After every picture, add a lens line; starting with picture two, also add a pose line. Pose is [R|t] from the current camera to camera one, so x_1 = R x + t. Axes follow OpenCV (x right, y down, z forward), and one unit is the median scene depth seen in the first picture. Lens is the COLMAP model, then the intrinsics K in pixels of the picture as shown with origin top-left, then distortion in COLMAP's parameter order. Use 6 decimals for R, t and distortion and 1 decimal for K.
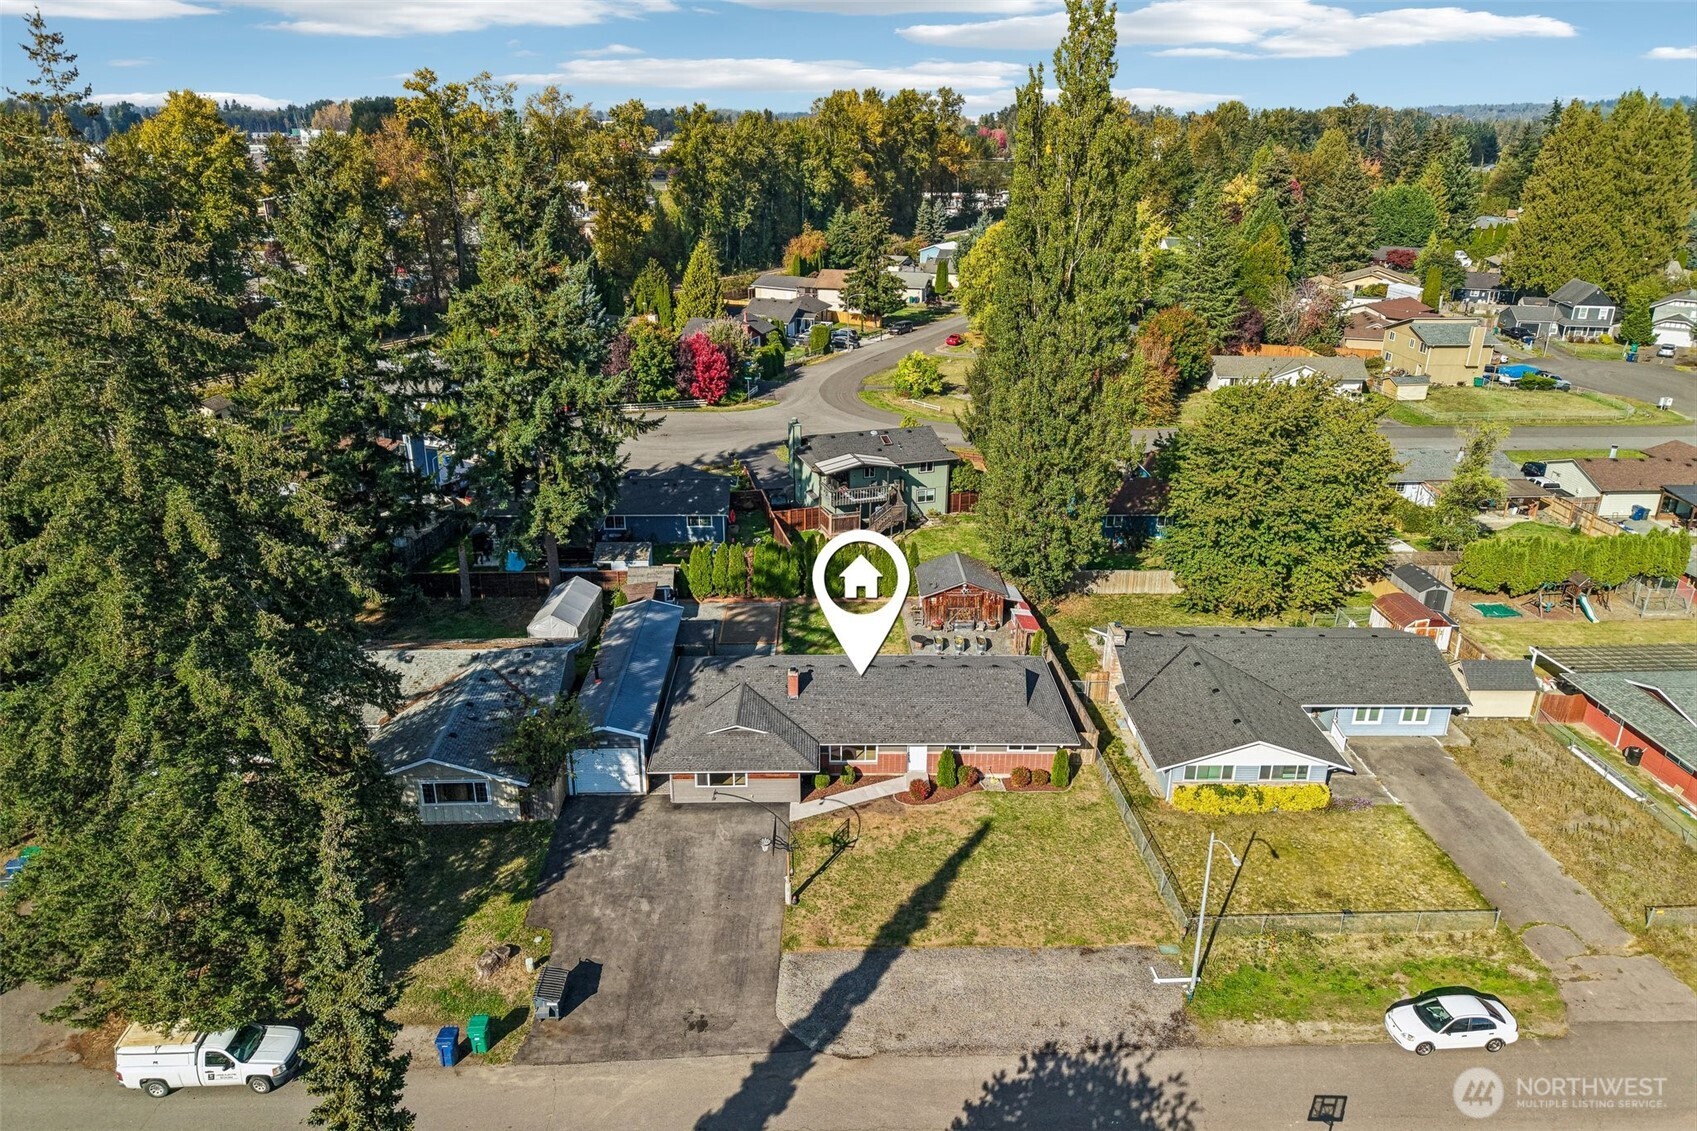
lens RADIAL K [[1121.2, 0, 838.2], [0, 1121.2, 563.6], [0, 0, 1]] dist [0.013610, -0.005590]
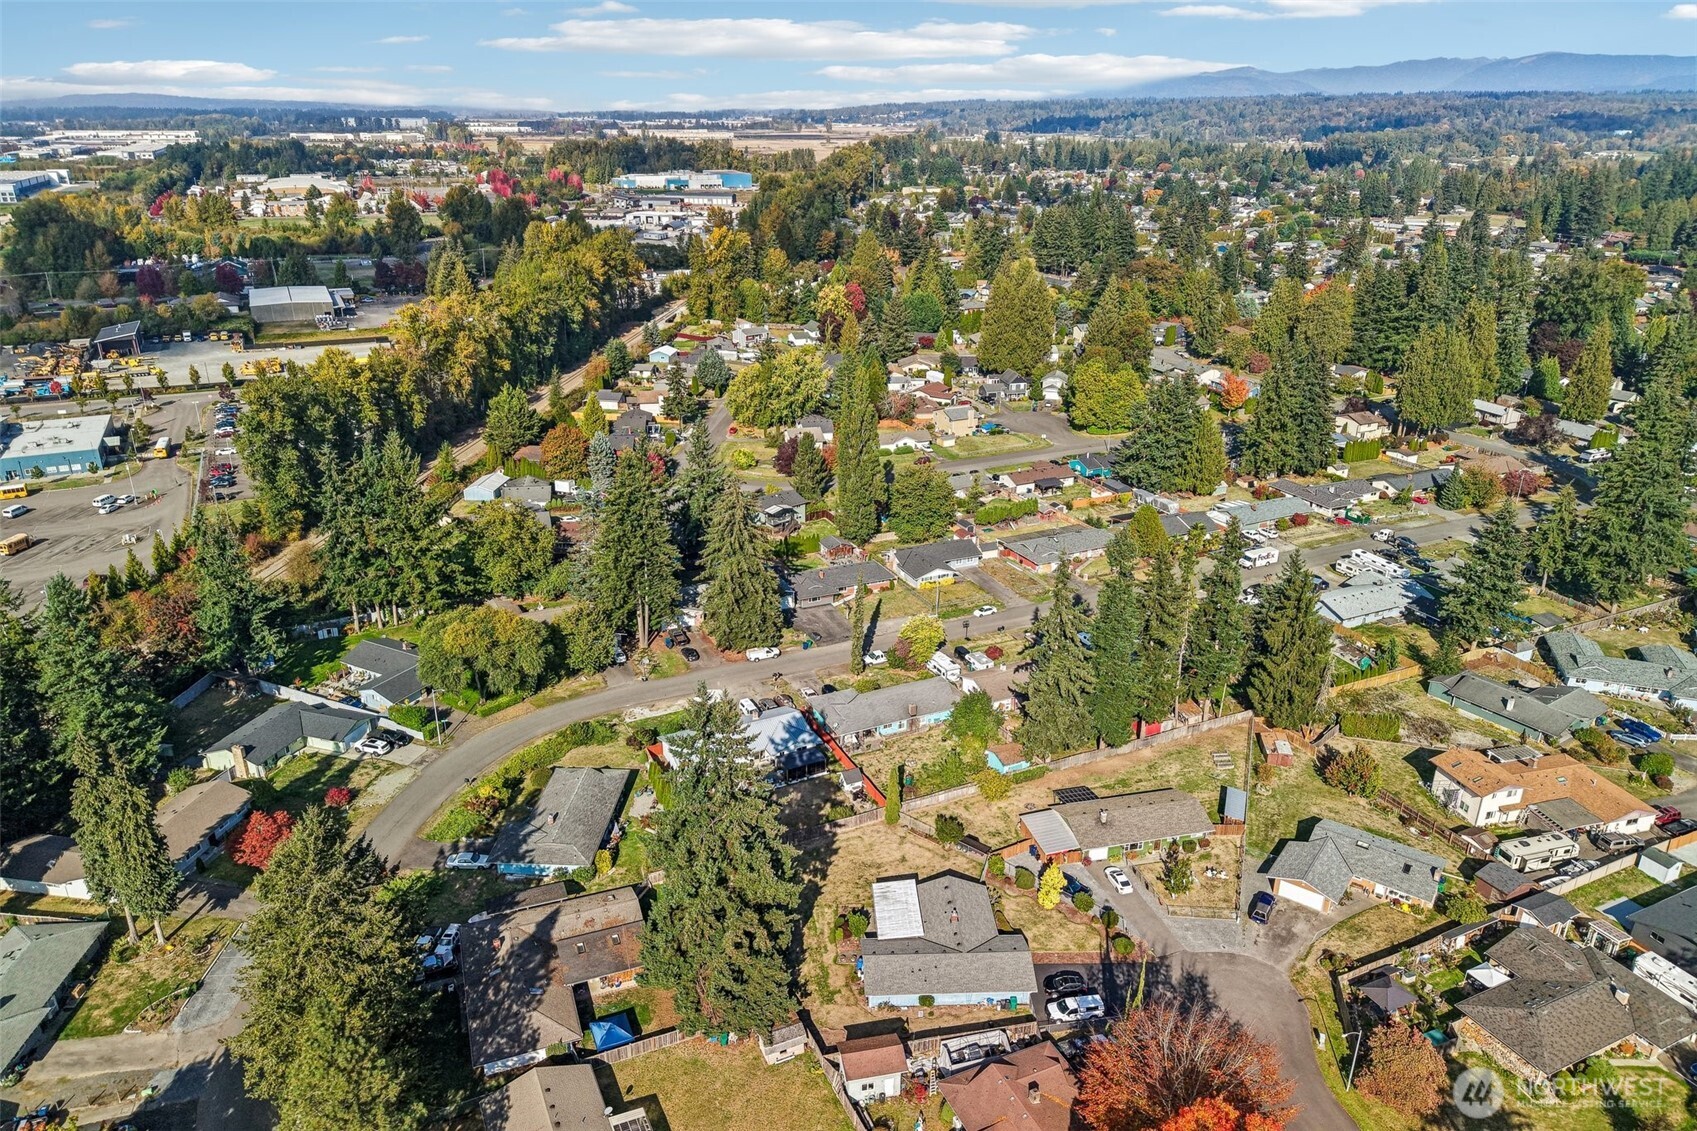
lens RADIAL K [[1121.2, 0, 838.2], [0, 1121.2, 563.6], [0, 0, 1]] dist [0.013610, -0.005590]
pose [[0.922007, -0.143786, 0.359483, -1.472248], [0.140729, 0.989436, 0.034811, -0.053477], [-0.360691, 0.018493, 0.932502, -2.767198]]
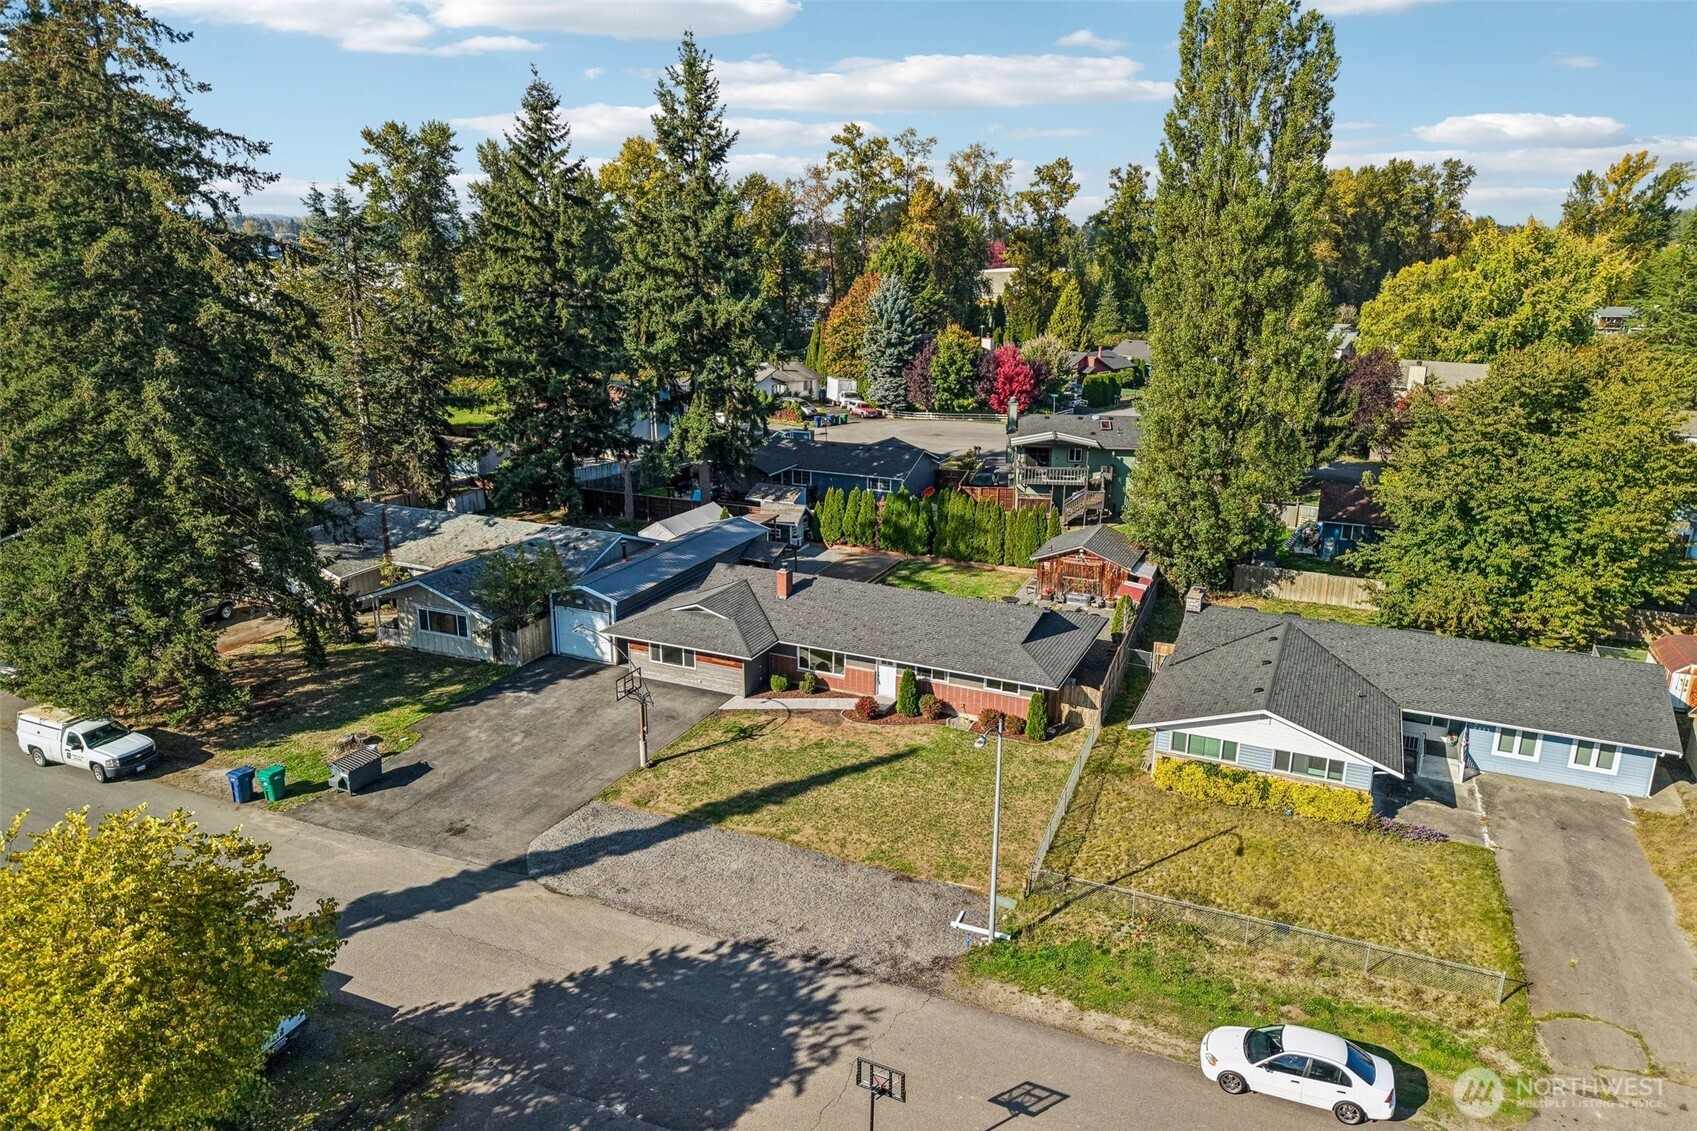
lens RADIAL K [[1121.2, 0, 838.2], [0, 1121.2, 563.6], [0, 0, 1]] dist [0.013610, -0.005590]
pose [[0.902768, 0.122948, -0.412182, 0.403920], [-0.160325, 0.985405, -0.057216, 0.146232], [0.399132, 0.117736, 0.909303, 0.184045]]
